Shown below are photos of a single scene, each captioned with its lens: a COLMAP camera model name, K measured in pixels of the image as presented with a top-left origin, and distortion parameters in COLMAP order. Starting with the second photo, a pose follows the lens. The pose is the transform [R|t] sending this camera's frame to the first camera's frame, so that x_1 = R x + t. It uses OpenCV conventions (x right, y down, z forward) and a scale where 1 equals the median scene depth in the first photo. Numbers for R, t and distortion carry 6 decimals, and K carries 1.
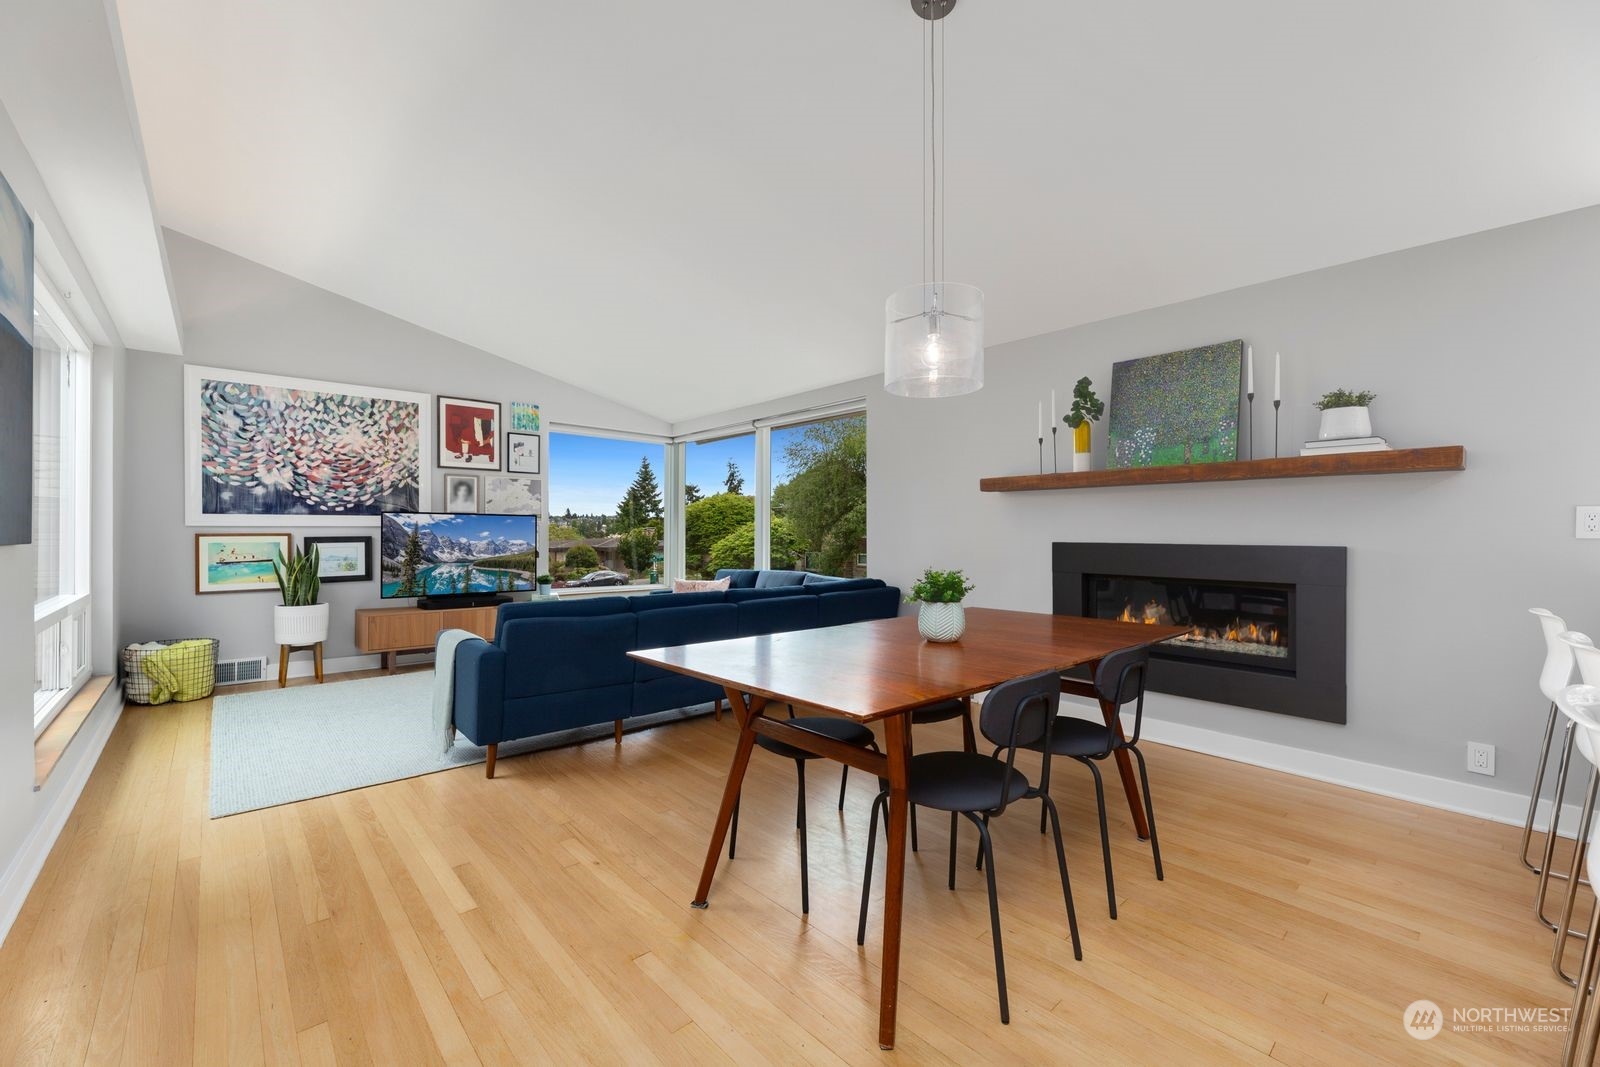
lens RADIAL K [[648.5, 0, 796.8], [0, 648.5, 536.2], [0, 0, 1]] dist [0.004301, -0.000940]
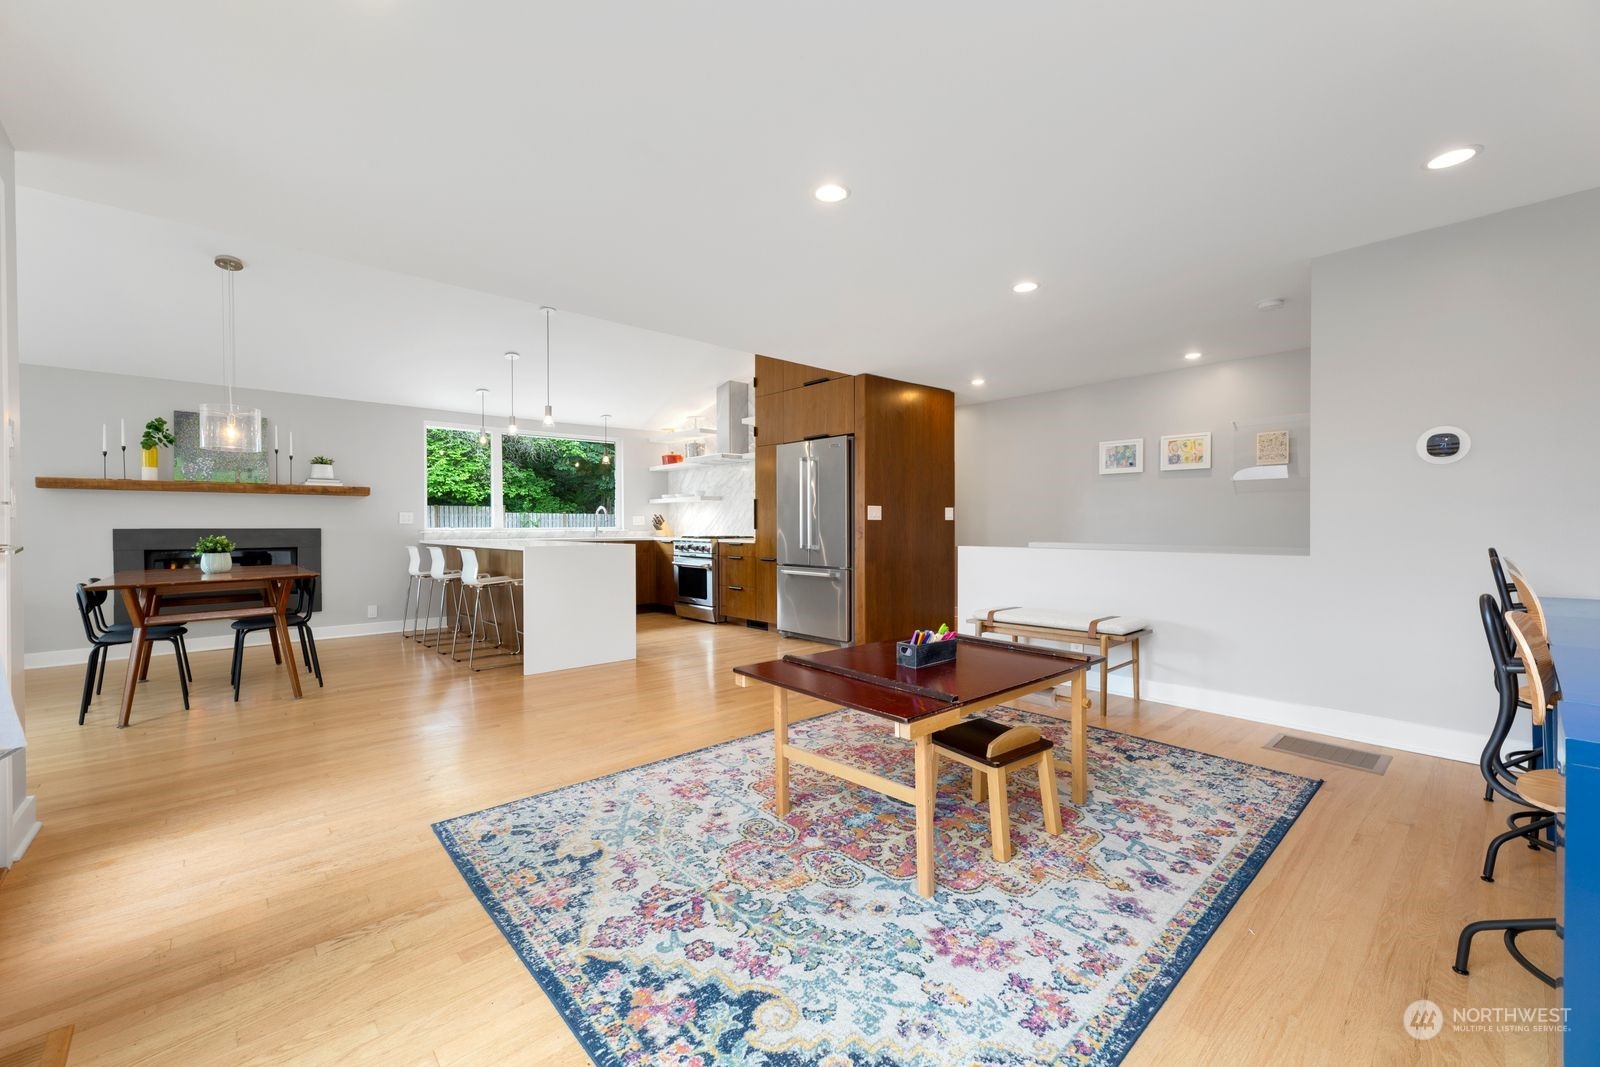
lens RADIAL K [[648.5, 0, 803.9], [0, 648.5, 521.8], [0, 0, 1]] dist [0.004301, -0.000940]
pose [[-0.008555, 0.007840, 0.999933, -0.772106], [0.014791, 0.999861, -0.007713, 0.020763], [-0.999854, 0.014724, -0.008669, -0.341658]]
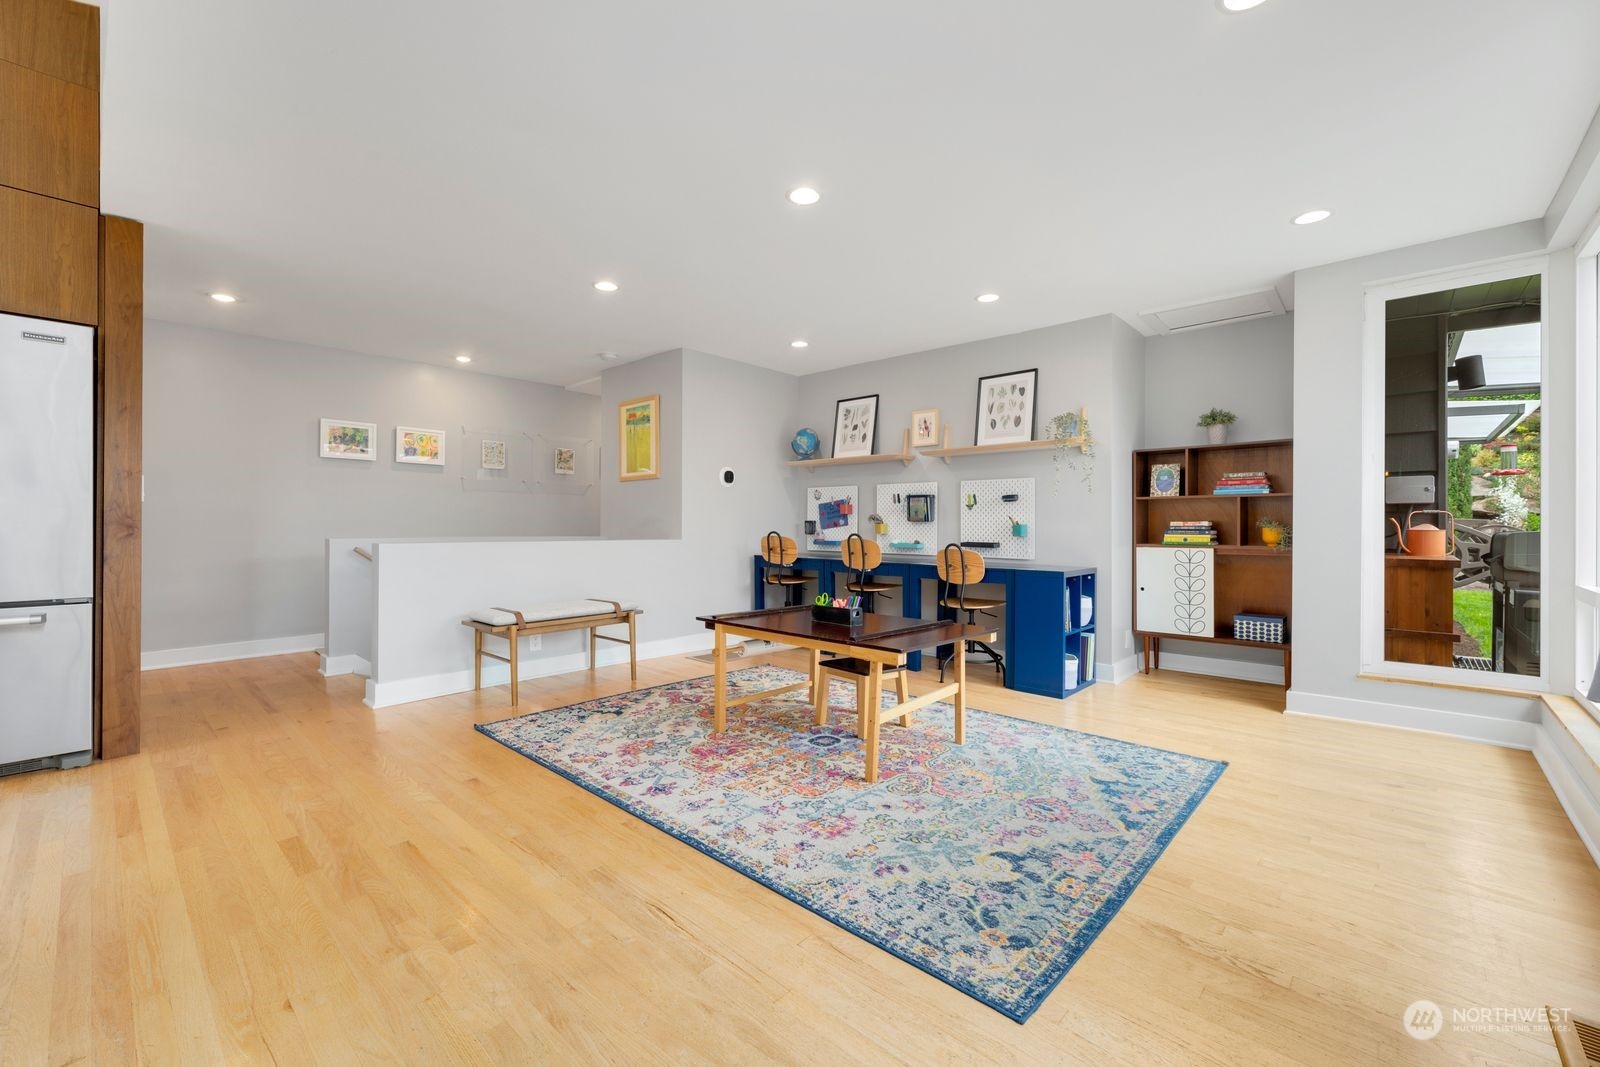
lens RADIAL K [[648.5, 0, 788.9], [0, 648.5, 525.6], [0, 0, 1]] dist [0.004301, -0.000940]
pose [[-0.996749, -0.002204, -0.080540, -0.202392], [-0.003382, 0.999889, 0.014491, 0.020449], [0.080499, 0.014716, -0.996646, 0.165570]]
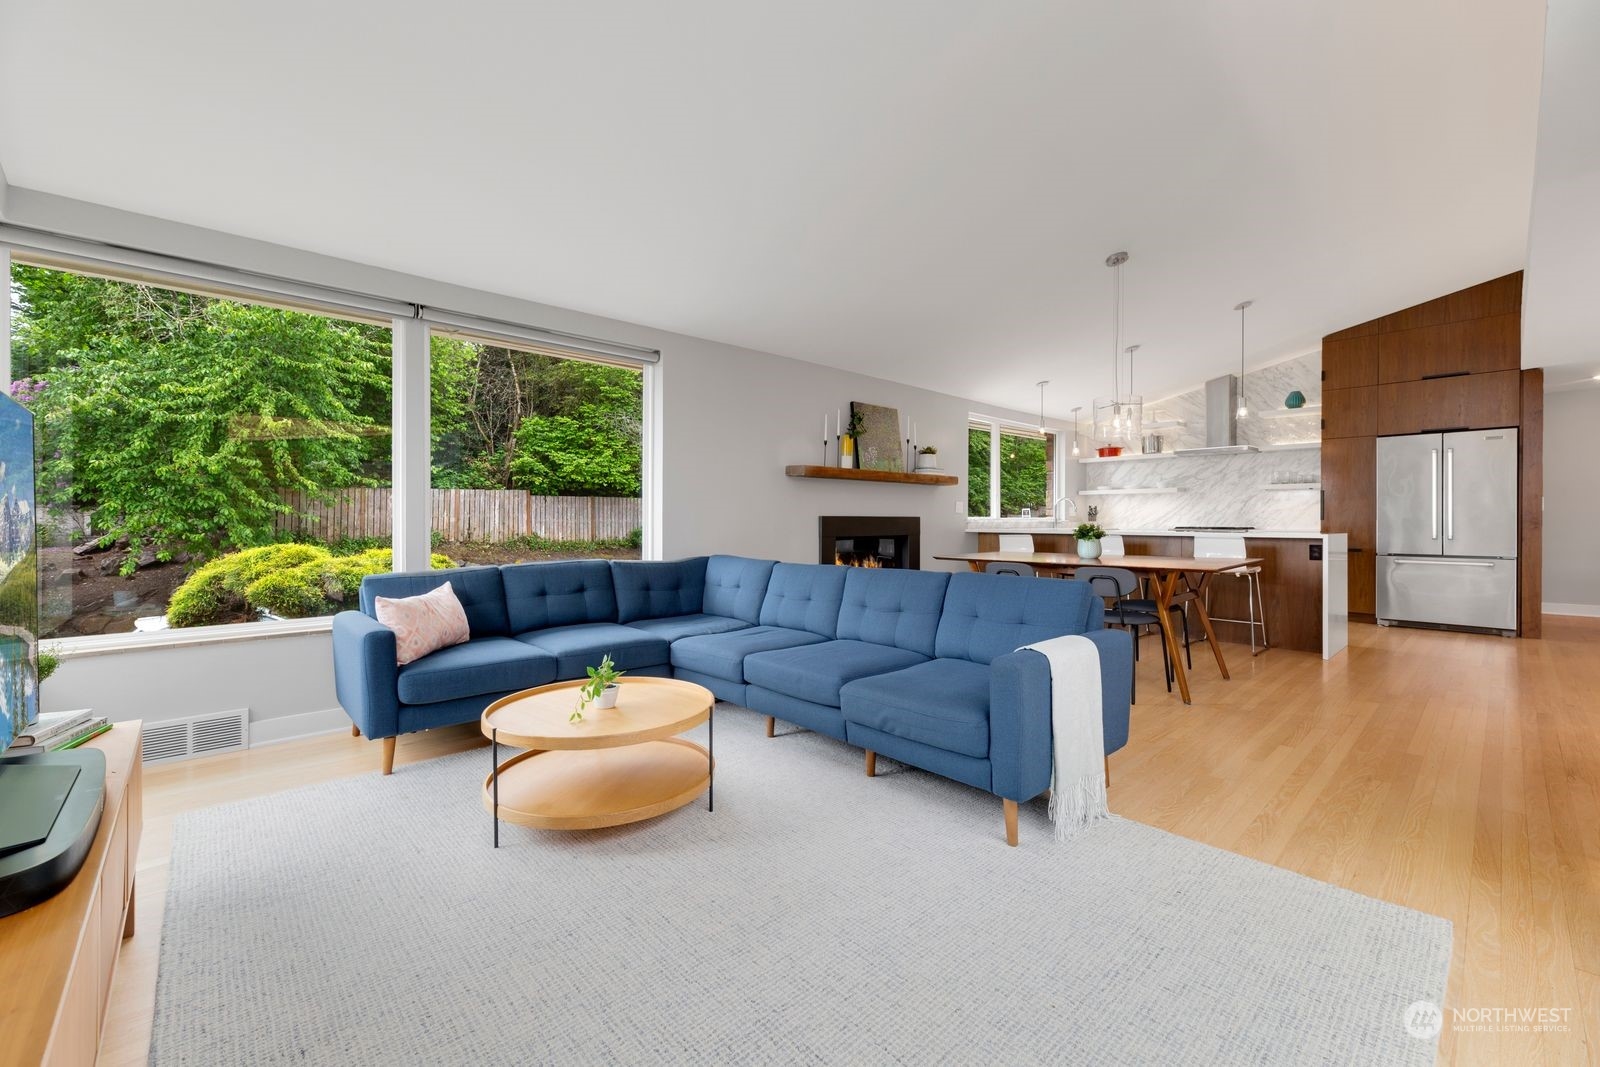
lens RADIAL K [[648.5, 0, 795.6], [0, 648.5, 520.2], [0, 0, 1]] dist [0.004301, -0.000940]
pose [[-0.010938, 0.000376, 0.999940, -0.783937], [0.008971, 0.999960, -0.000278, 0.014346], [-0.999900, 0.008967, -0.010940, 0.842459]]
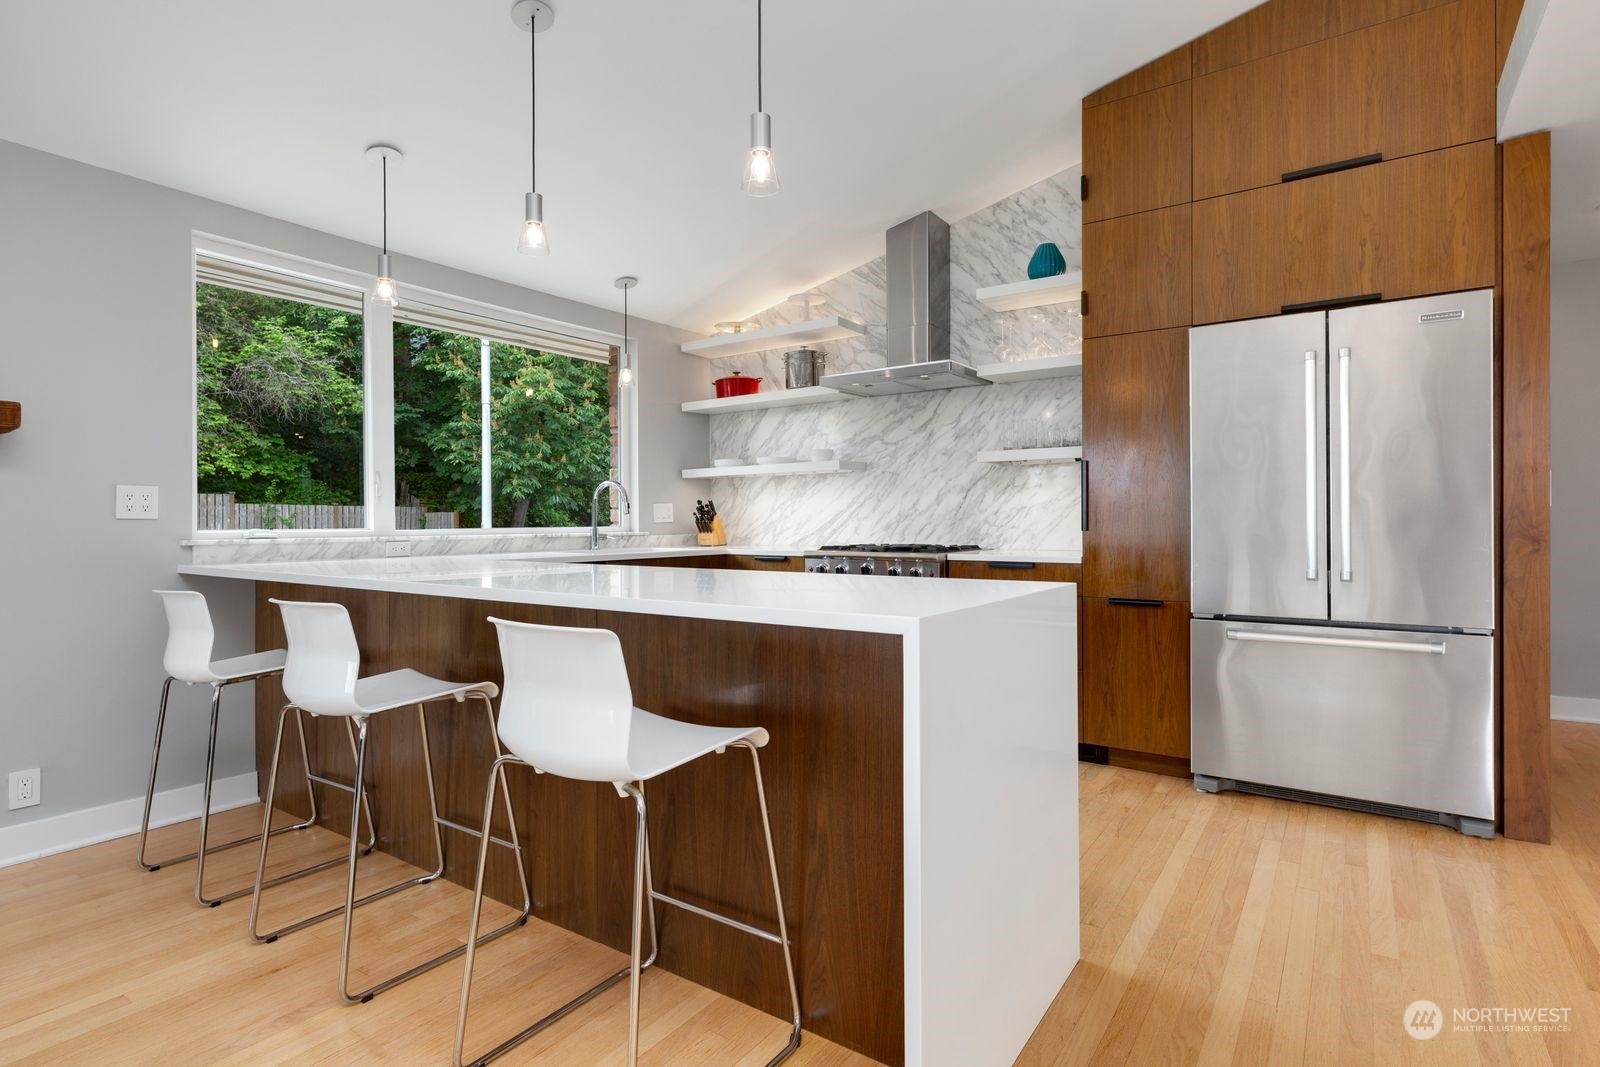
lens RADIAL K [[790.3, 0, 796.1], [0, 790.3, 525.1], [0, 0, 1]] dist [-0.002156, -0.001247]
pose [[-0.227099, -0.000348, 0.973872, -0.070202], [0.016426, 0.999856, 0.004187, 0.011815], [-0.973733, 0.016948, -0.227061, 0.145174]]
